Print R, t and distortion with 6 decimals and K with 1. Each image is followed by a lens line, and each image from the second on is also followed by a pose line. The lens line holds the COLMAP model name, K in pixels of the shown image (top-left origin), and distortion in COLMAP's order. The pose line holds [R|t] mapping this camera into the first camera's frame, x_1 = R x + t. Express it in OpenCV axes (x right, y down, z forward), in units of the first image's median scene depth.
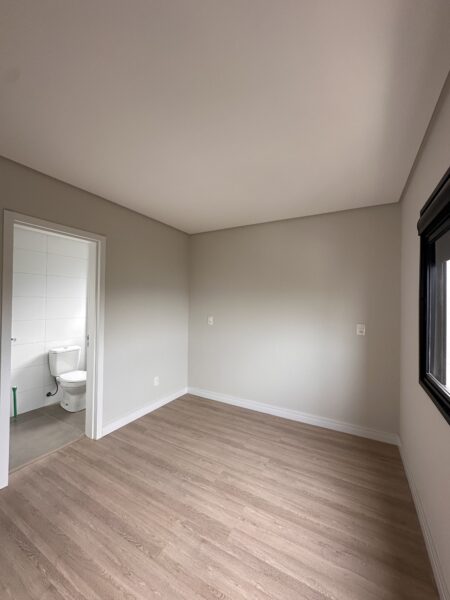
lens RADIAL K [[239.1, 0, 225.0], [0, 239.1, 298.2], [0, 0, 1]] dist [-0.002845, 0.000290]
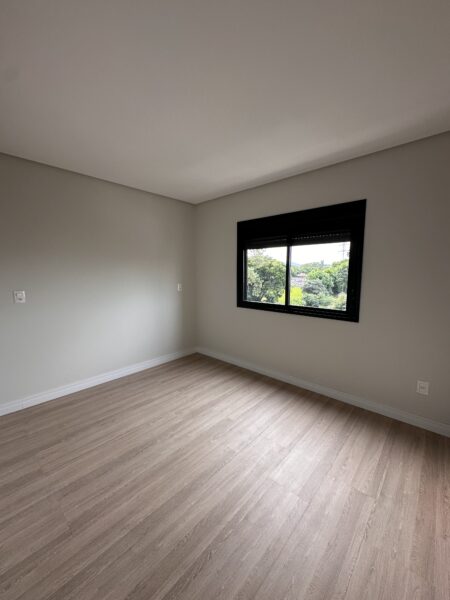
lens RADIAL K [[239.1, 0, 224.3], [0, 239.1, 303.2], [0, 0, 1]] dist [-0.002845, 0.000290]
pose [[0.233706, -0.144785, 0.961467, -0.905698], [-0.011942, 0.988349, 0.151736, 0.005248], [-0.972234, -0.046943, 0.229254, 0.467428]]
